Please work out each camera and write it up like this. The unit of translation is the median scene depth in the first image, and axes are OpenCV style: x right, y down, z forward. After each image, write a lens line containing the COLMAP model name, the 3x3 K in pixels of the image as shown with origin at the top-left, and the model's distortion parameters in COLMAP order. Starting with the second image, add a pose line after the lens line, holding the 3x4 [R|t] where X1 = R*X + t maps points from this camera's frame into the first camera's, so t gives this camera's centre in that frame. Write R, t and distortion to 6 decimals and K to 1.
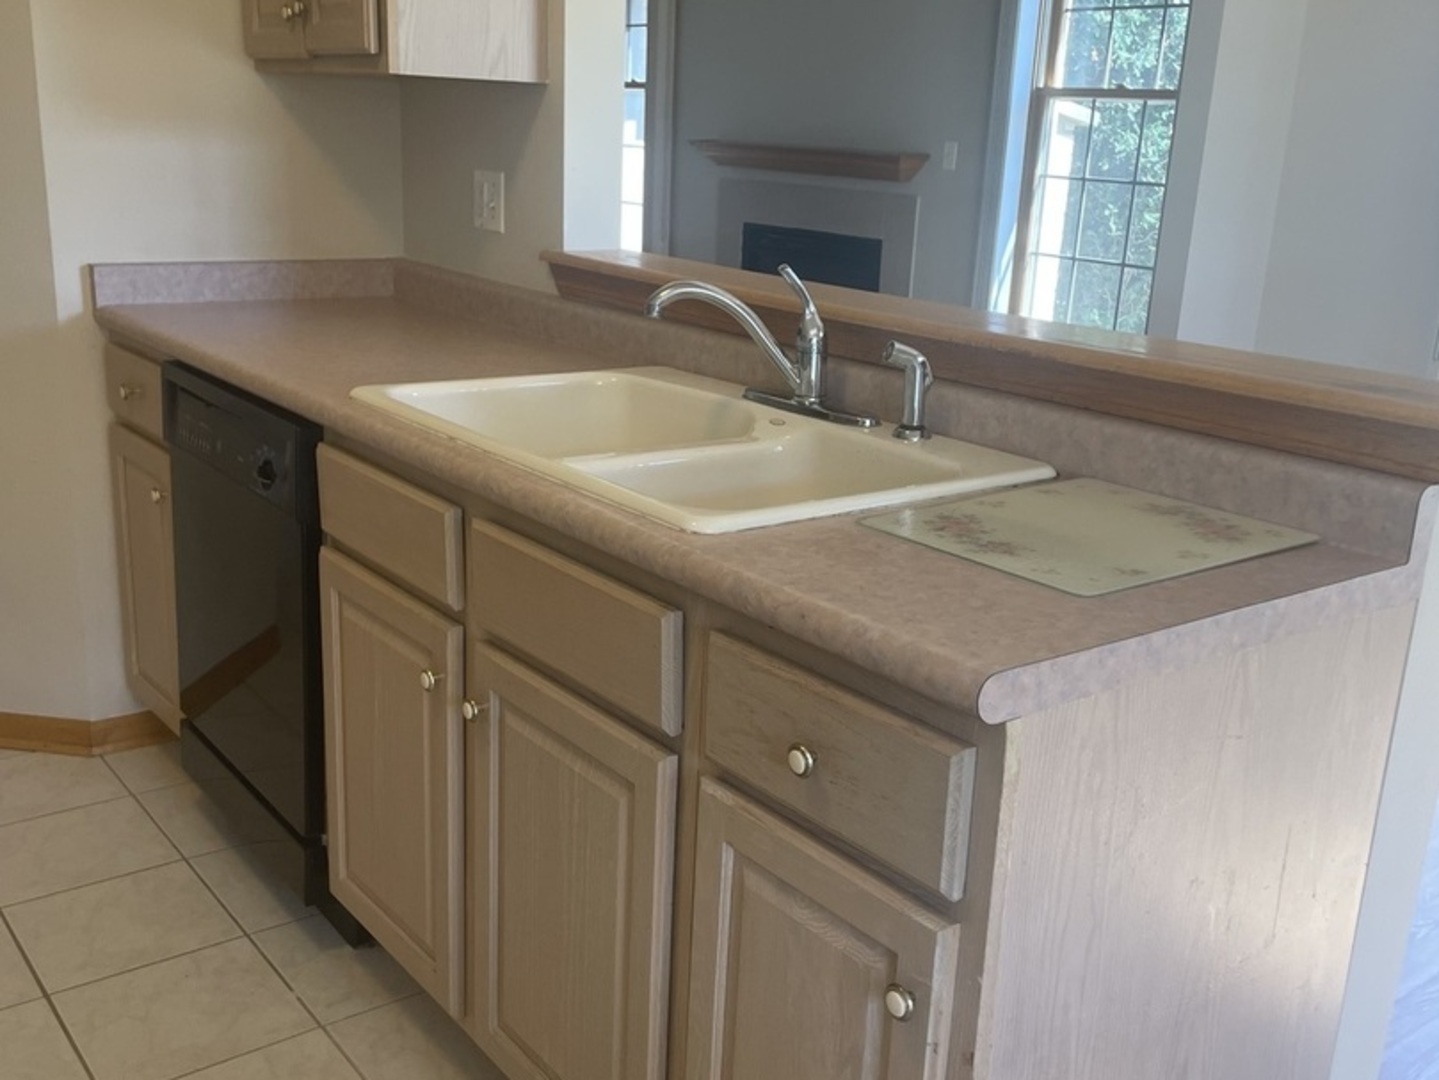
lens RADIAL K [[1458.6, 0, 719.5], [0, 1458.6, 540.0], [0, 0, 1]] dist [0.088916, -0.008988]
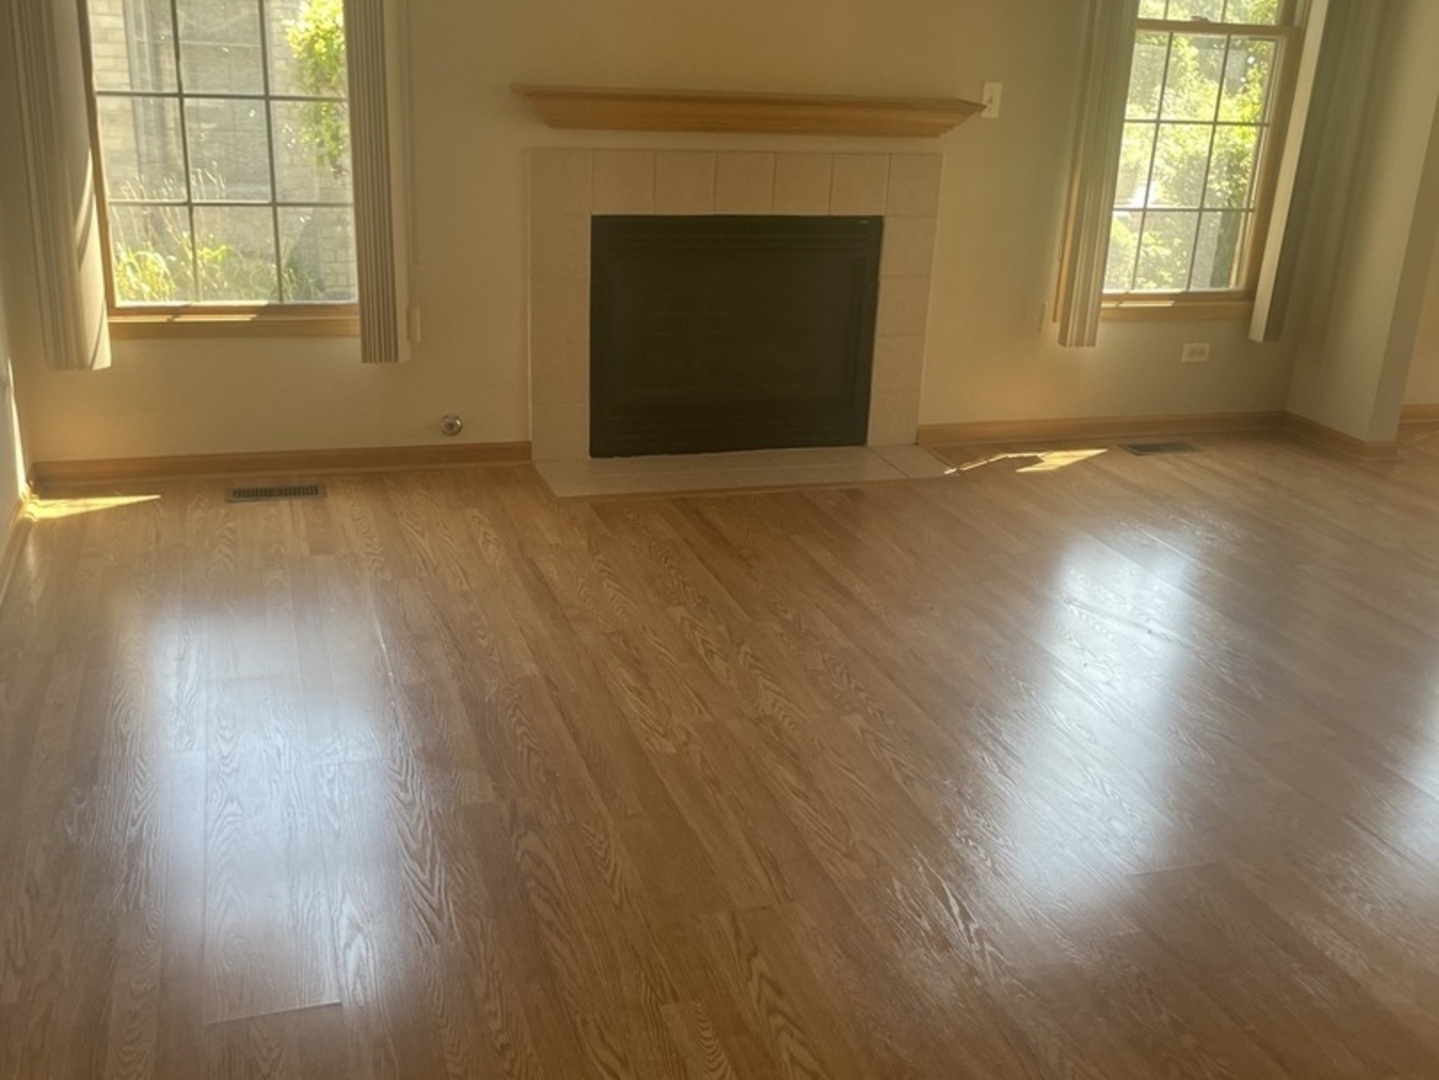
lens RADIAL K [[1458.6, 0, 719.5], [0, 1458.6, 540.0], [0, 0, 1]] dist [0.088916, -0.008988]
pose [[0.308978, -0.323820, 0.894244, -0.660278], [0.236682, 0.936851, 0.257471, -0.270223], [-0.921148, 0.132098, 0.366109, 0.848640]]
